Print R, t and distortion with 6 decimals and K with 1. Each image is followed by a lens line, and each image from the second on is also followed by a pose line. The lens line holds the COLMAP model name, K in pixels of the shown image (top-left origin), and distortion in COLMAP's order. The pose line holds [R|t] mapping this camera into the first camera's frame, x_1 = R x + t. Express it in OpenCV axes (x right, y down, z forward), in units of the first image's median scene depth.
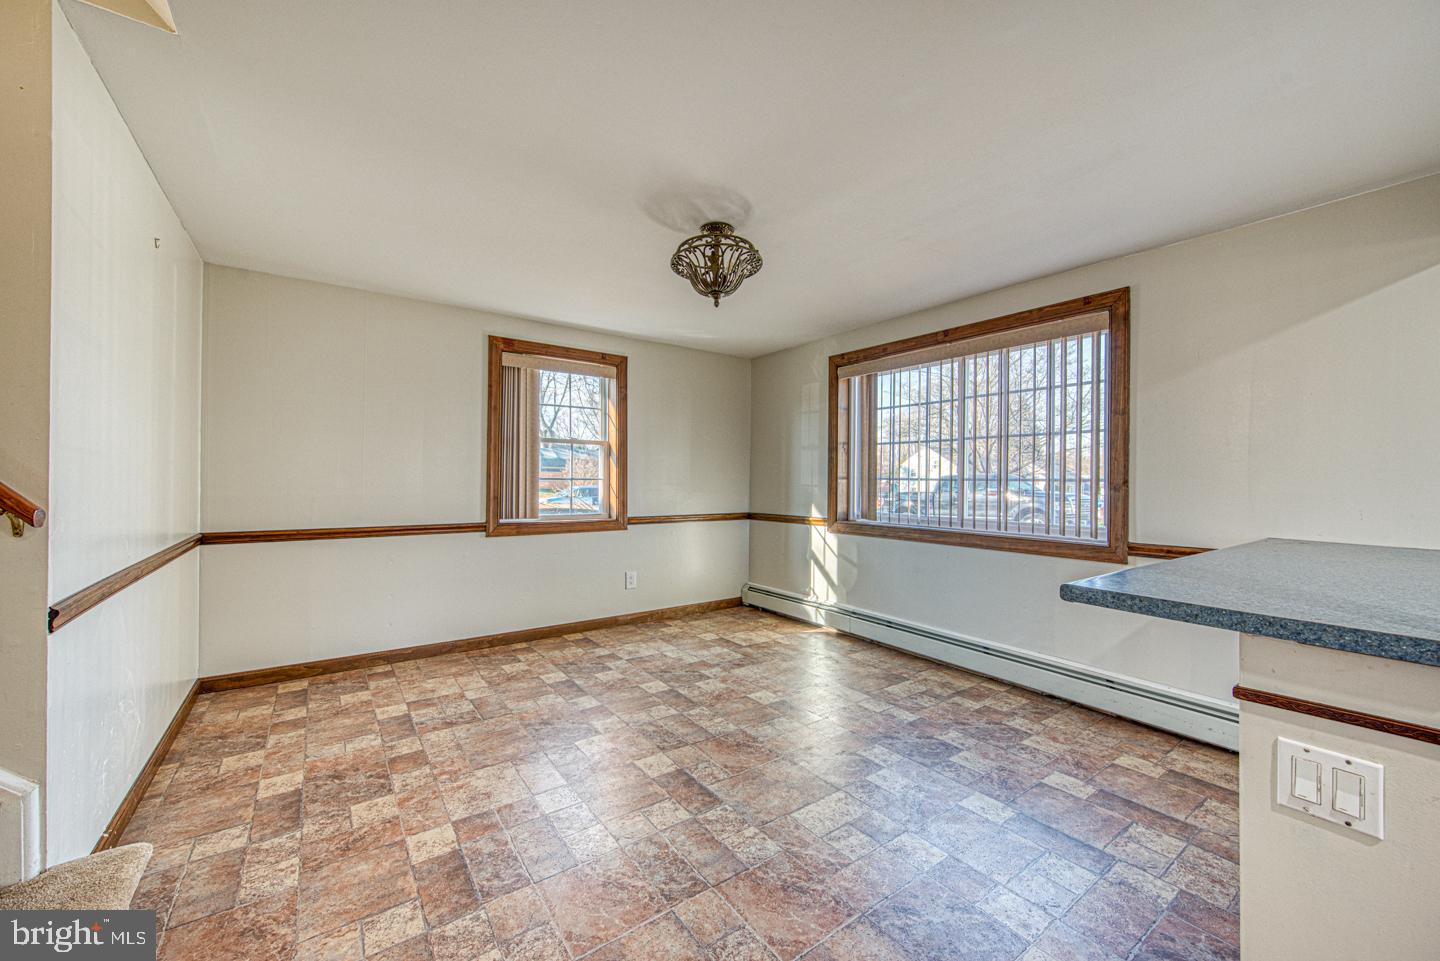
lens RADIAL K [[553.6, 0, 726.3], [0, 553.6, 482.4], [0, 0, 1]] dist [-0.000173, -0.000416]
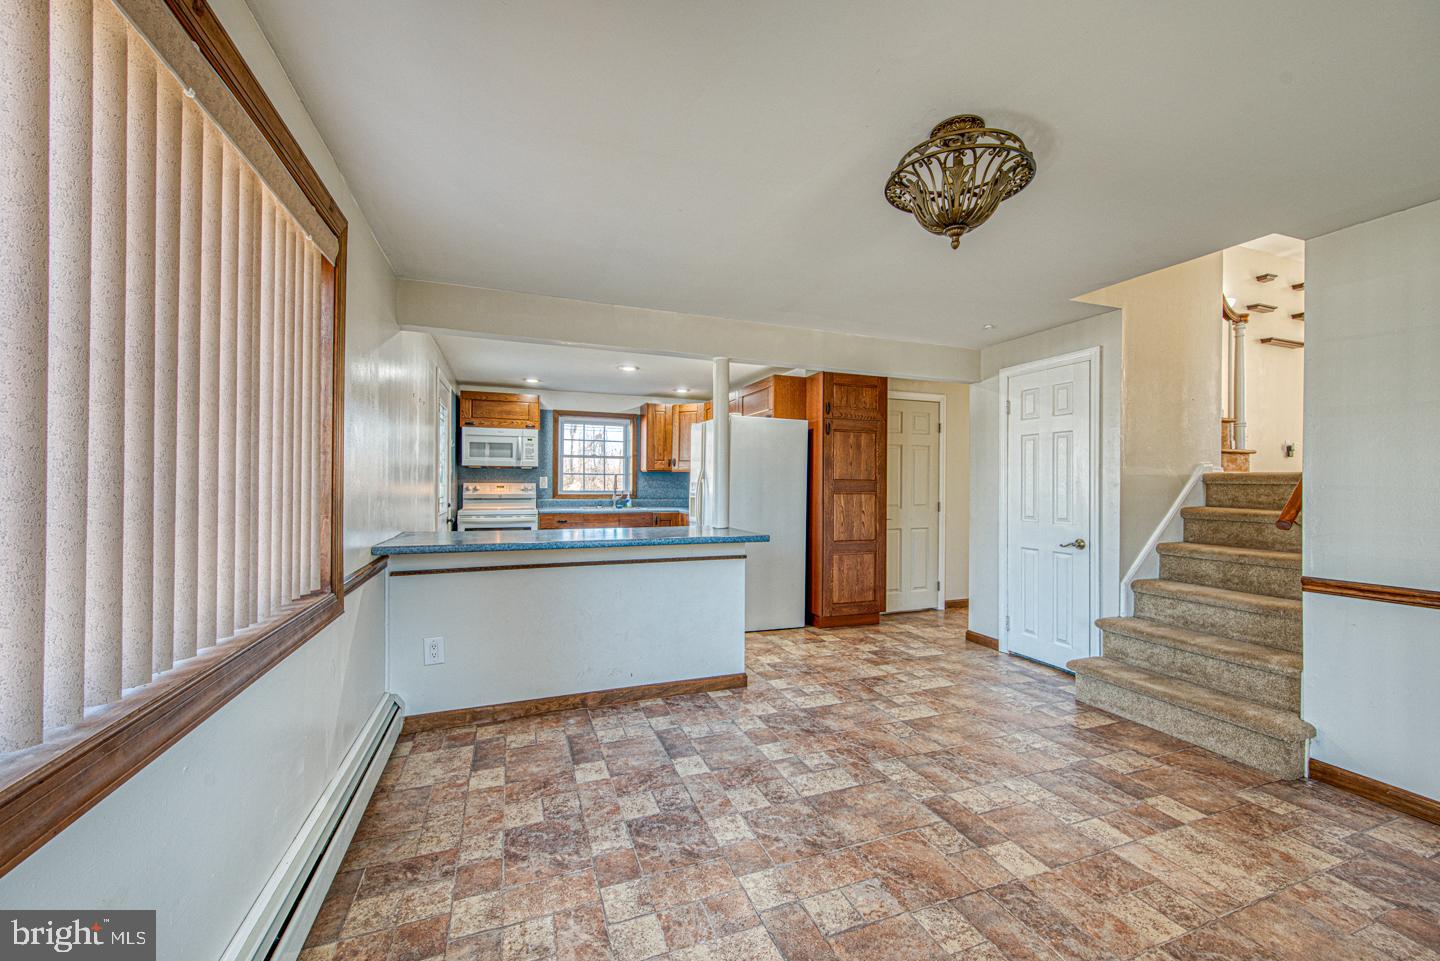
lens RADIAL K [[559.0, 0, 735.0], [0, 559.0, 481.9], [0, 0, 1]] dist [0.001935, -0.000398]
pose [[-0.969905, -0.015024, 0.243020, 0.063823], [-0.014573, 0.999887, 0.003655, -0.026045], [-0.243047, 0.000003, -0.970014, 1.519209]]
